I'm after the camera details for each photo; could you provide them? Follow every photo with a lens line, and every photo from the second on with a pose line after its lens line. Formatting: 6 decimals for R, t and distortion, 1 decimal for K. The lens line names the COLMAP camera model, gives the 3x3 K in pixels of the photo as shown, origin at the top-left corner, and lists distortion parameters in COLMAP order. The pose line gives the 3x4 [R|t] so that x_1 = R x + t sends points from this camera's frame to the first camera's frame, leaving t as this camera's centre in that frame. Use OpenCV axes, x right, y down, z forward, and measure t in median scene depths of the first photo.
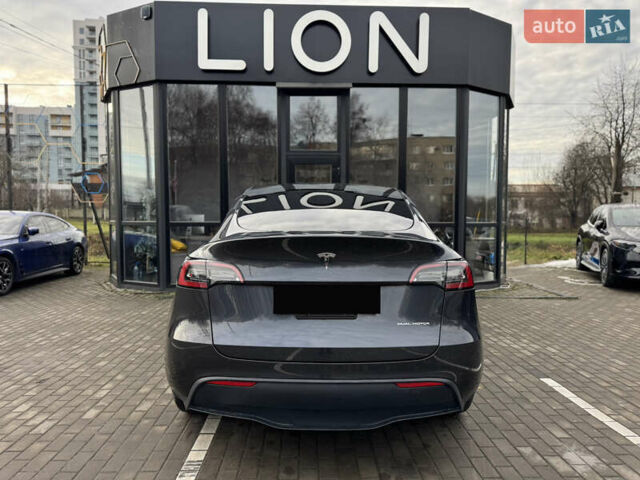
lens RADIAL K [[454.0, 0, 317.7], [0, 454.0, 239.6], [0, 0, 1]] dist [0.000057, -0.001257]
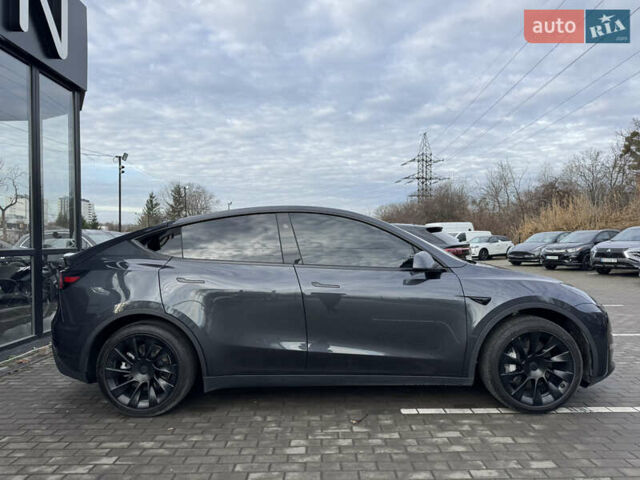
lens RADIAL K [[450.4, 0, 322.1], [0, 450.4, 241.7], [0, 0, 1]] dist [0.005632, 0.000367]
pose [[0.025676, -0.000803, 0.999670, -0.538822], [0.058404, 0.998293, -0.000698, -0.023394], [-0.997963, 0.058403, 0.025679, 0.542383]]
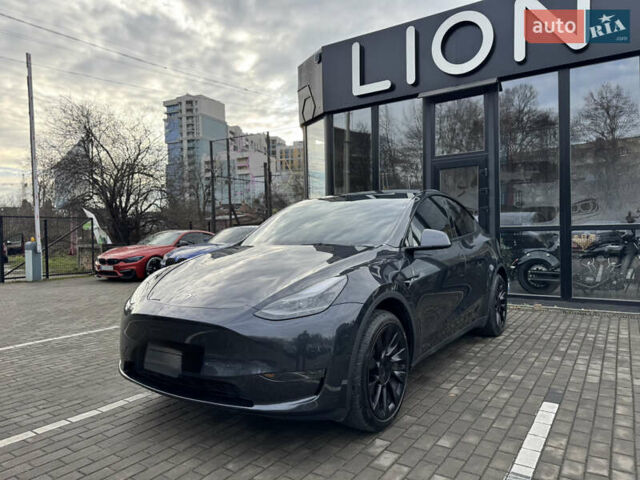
lens RADIAL K [[450.5, 0, 316.1], [0, 450.5, 242.8], [0, 0, 1]] dist [0.004747, -0.003664]
pose [[0.812864, -0.007043, -0.582410, 0.309570], [-0.006824, 0.999743, -0.021615, 0.016920], [0.582413, 0.021545, 0.812607, 0.036578]]
